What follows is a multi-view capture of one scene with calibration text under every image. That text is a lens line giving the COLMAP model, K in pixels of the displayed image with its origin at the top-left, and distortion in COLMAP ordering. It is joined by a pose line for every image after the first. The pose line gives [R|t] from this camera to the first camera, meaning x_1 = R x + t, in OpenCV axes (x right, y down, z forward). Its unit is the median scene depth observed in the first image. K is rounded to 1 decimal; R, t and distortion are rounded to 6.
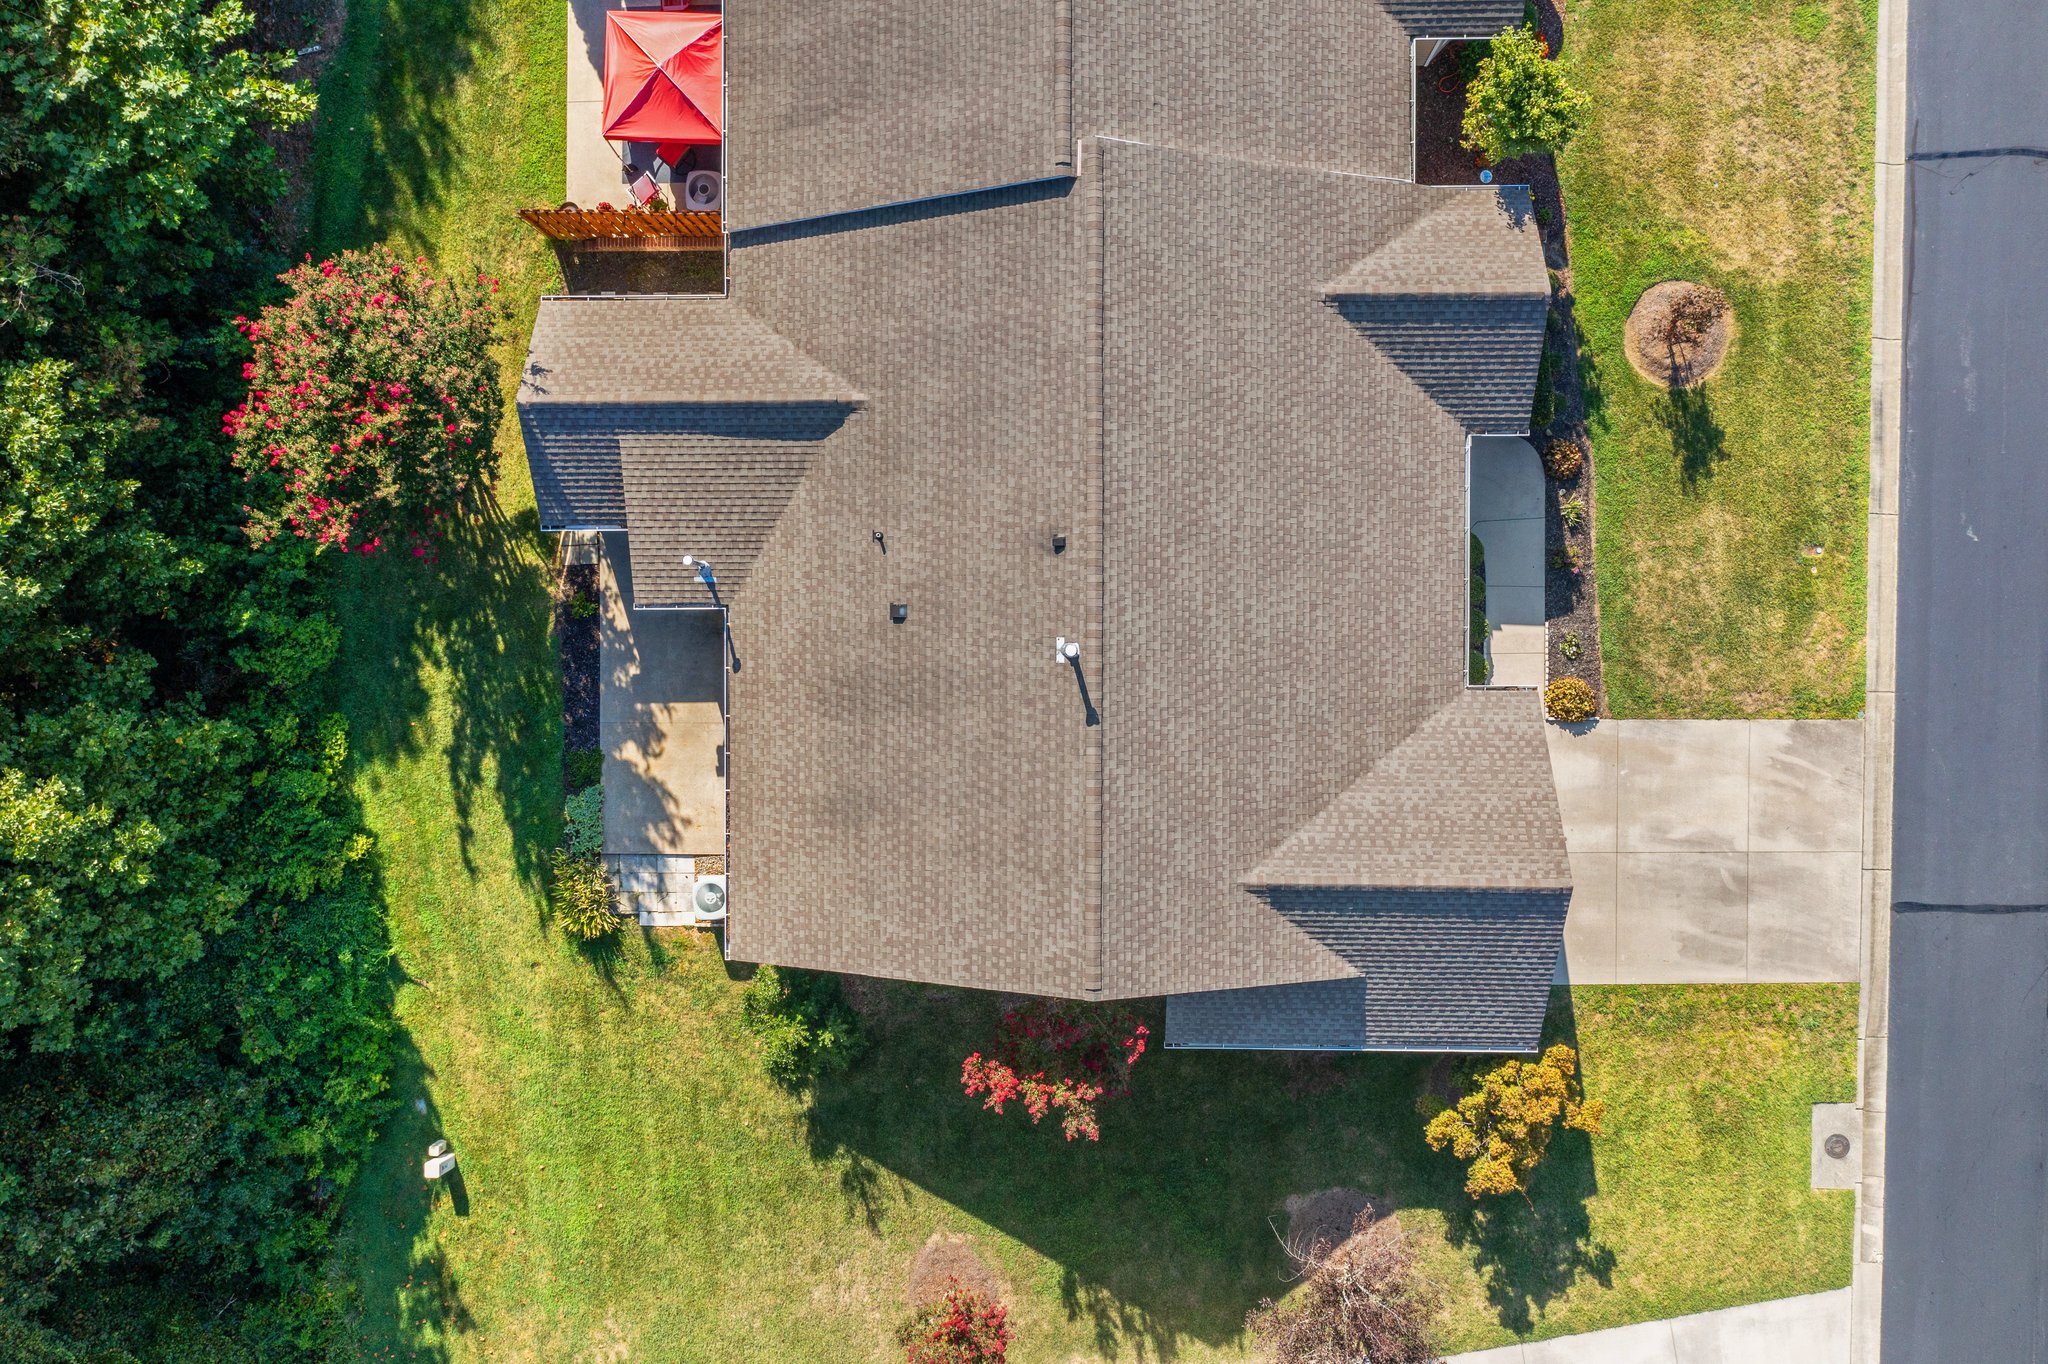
lens RADIAL K [[1610.4, 0, 1030.8], [0, 1610.4, 672.3], [0, 0, 1]] dist [-0.013676, 0.011004]
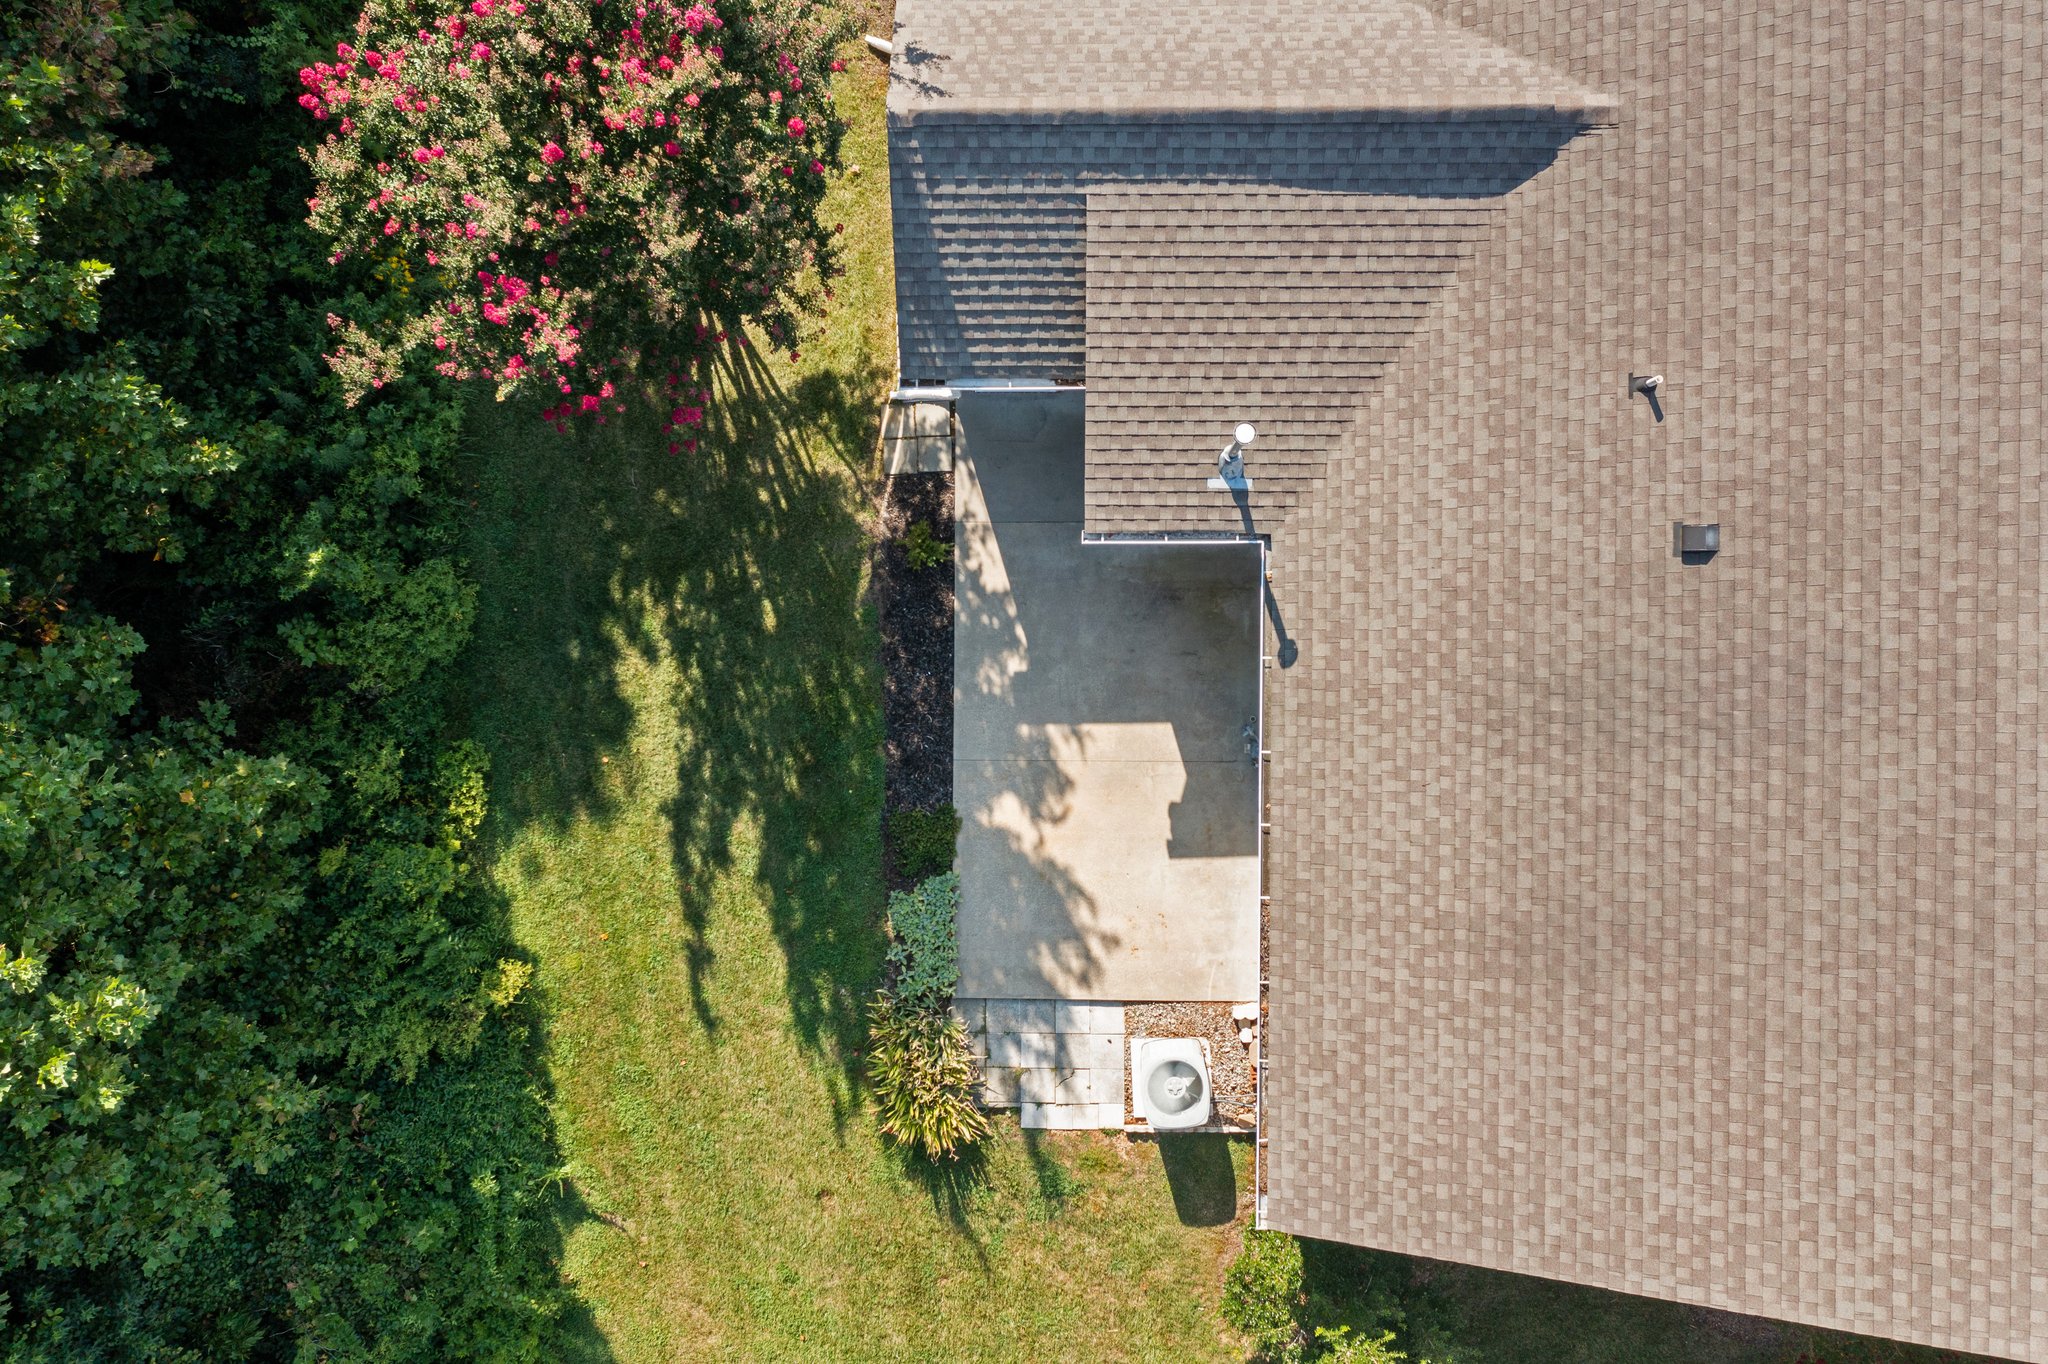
lens RADIAL K [[1610.4, 0, 1030.8], [0, 1610.4, 672.3], [0, 0, 1]] dist [-0.013676, 0.011004]
pose [[0.999980, 0.003867, 0.005065, -0.261102], [-0.003827, 0.999962, -0.007876, 0.006005], [-0.005095, 0.007856, 0.999956, 0.480754]]
